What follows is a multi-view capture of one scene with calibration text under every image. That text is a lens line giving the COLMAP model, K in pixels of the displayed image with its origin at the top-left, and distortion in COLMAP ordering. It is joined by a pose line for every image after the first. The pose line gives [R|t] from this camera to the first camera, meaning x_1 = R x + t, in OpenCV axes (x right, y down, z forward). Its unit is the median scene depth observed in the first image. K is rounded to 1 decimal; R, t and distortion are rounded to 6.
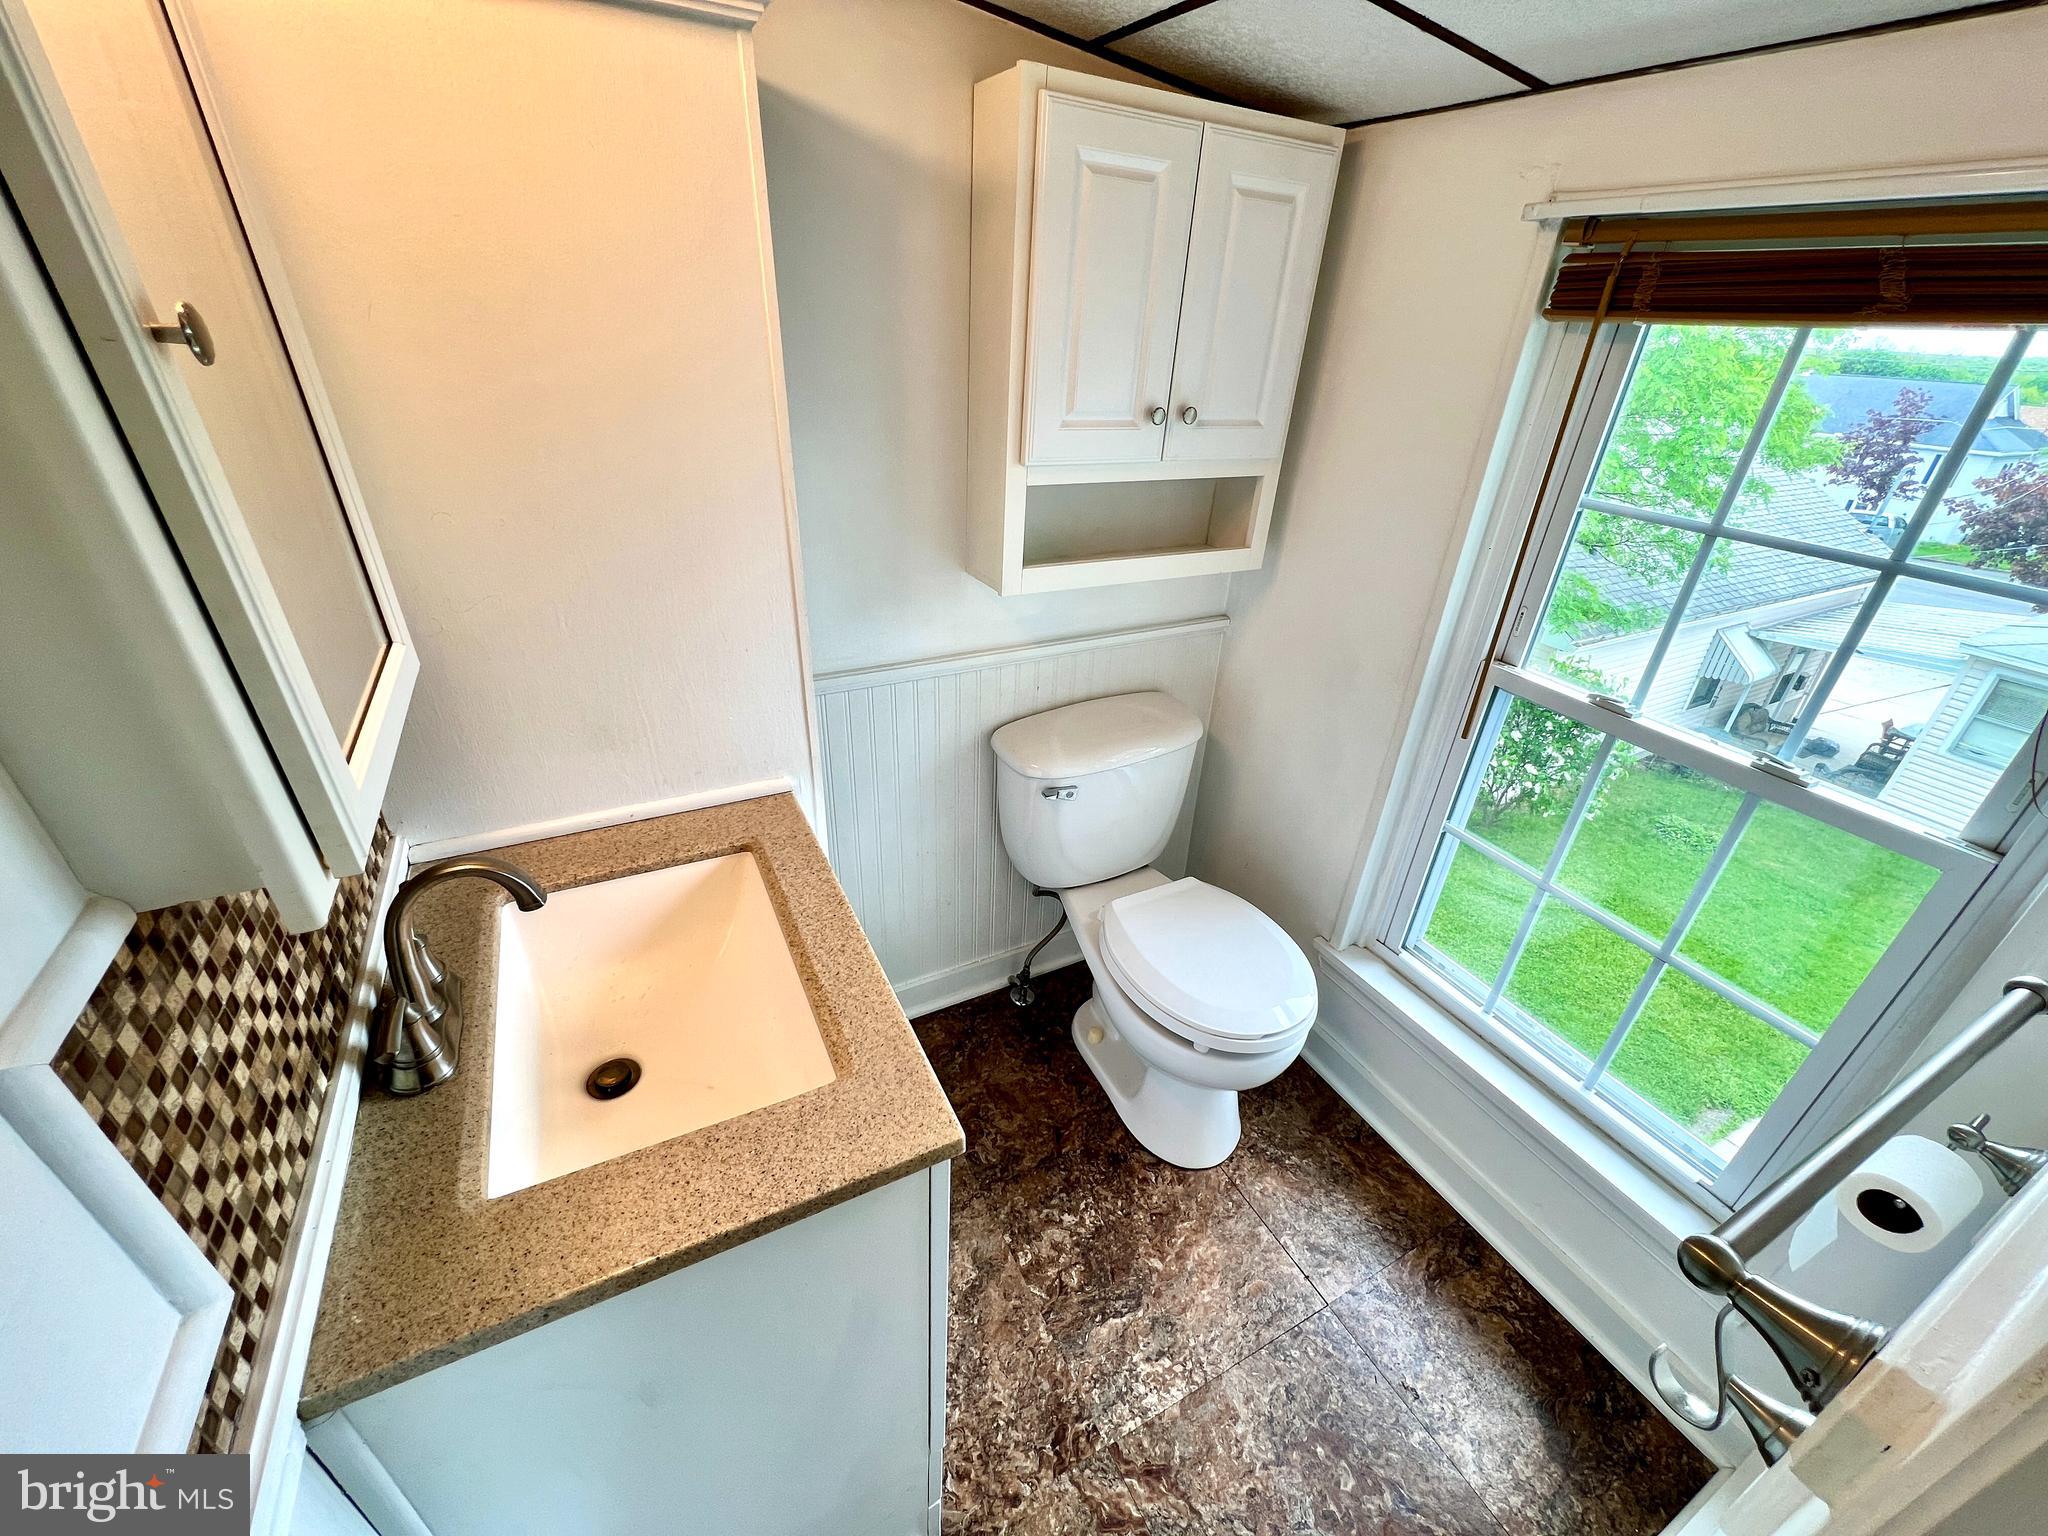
lens RADIAL K [[812.6, 0, 1025.0], [0, 812.6, 772.3], [0, 0, 1]] dist [-0.001049, 0.000228]
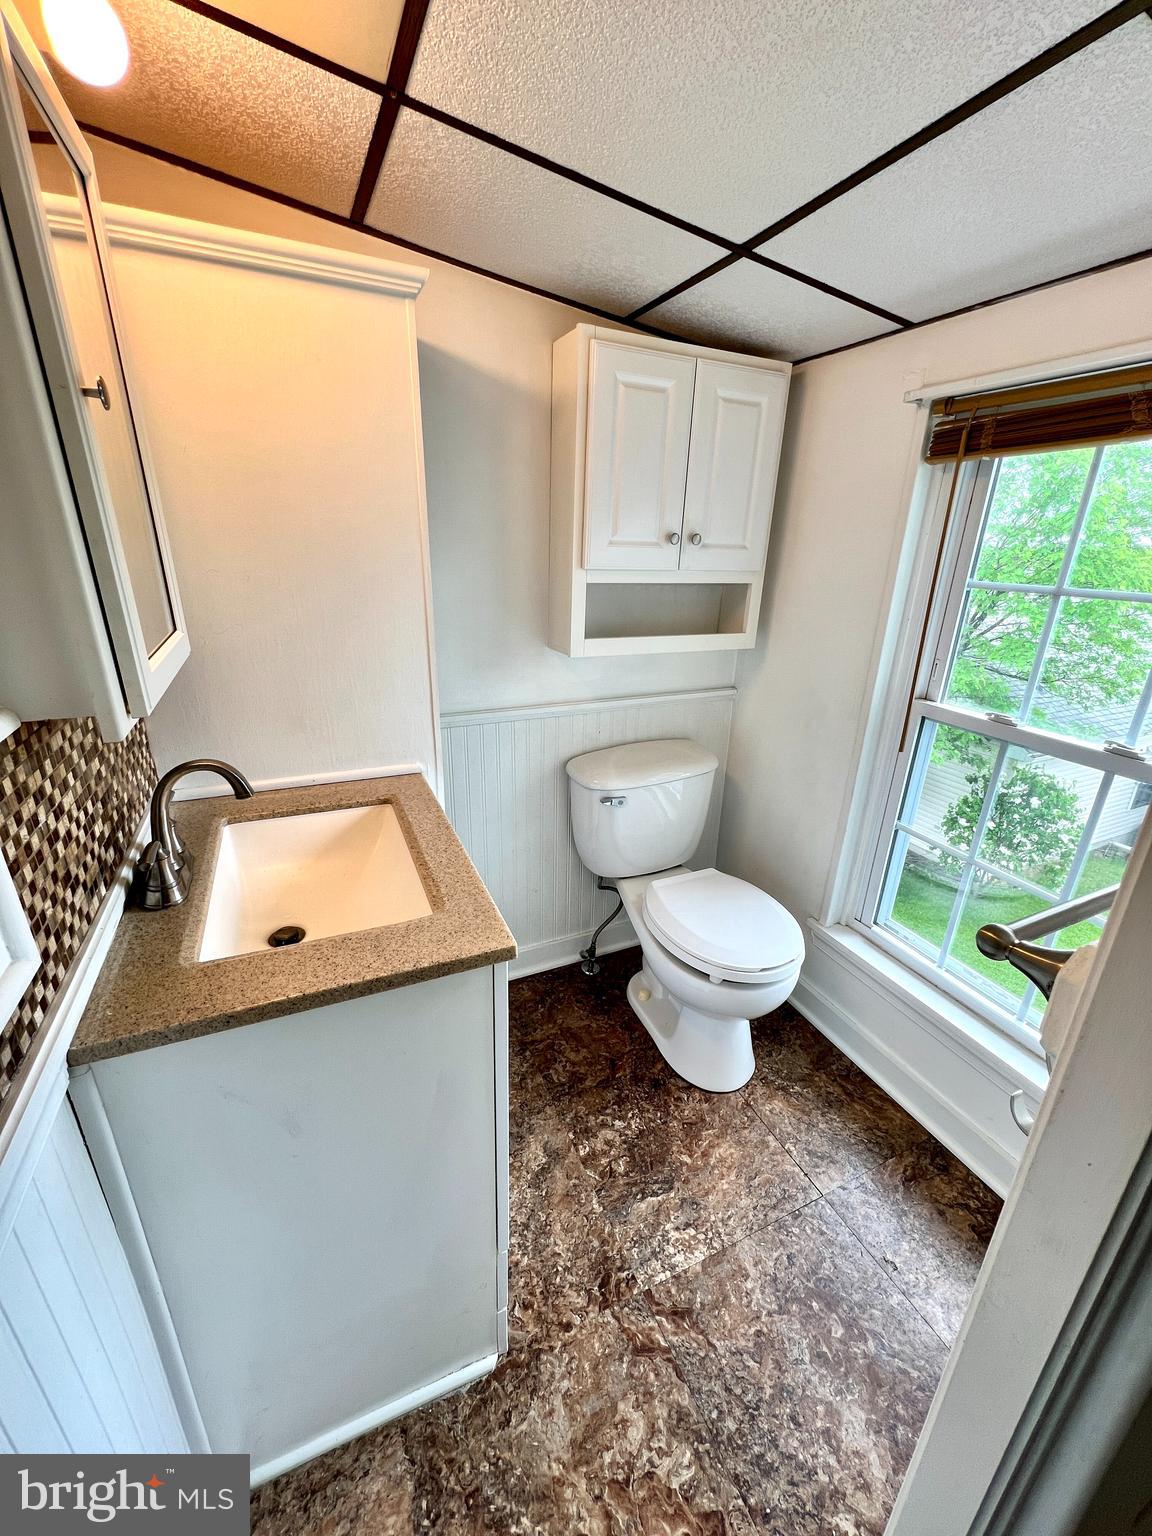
lens RADIAL K [[610.5, 0, 575.4], [0, 610.5, 770.8], [0, 0, 1]] dist [-0.000907, 0.000066]
pose [[0.998045, 0.000294, -0.062496, 0.051344], [-0.009804, 0.988344, -0.151923, 0.159638], [0.061723, 0.152239, 0.986414, -0.061207]]
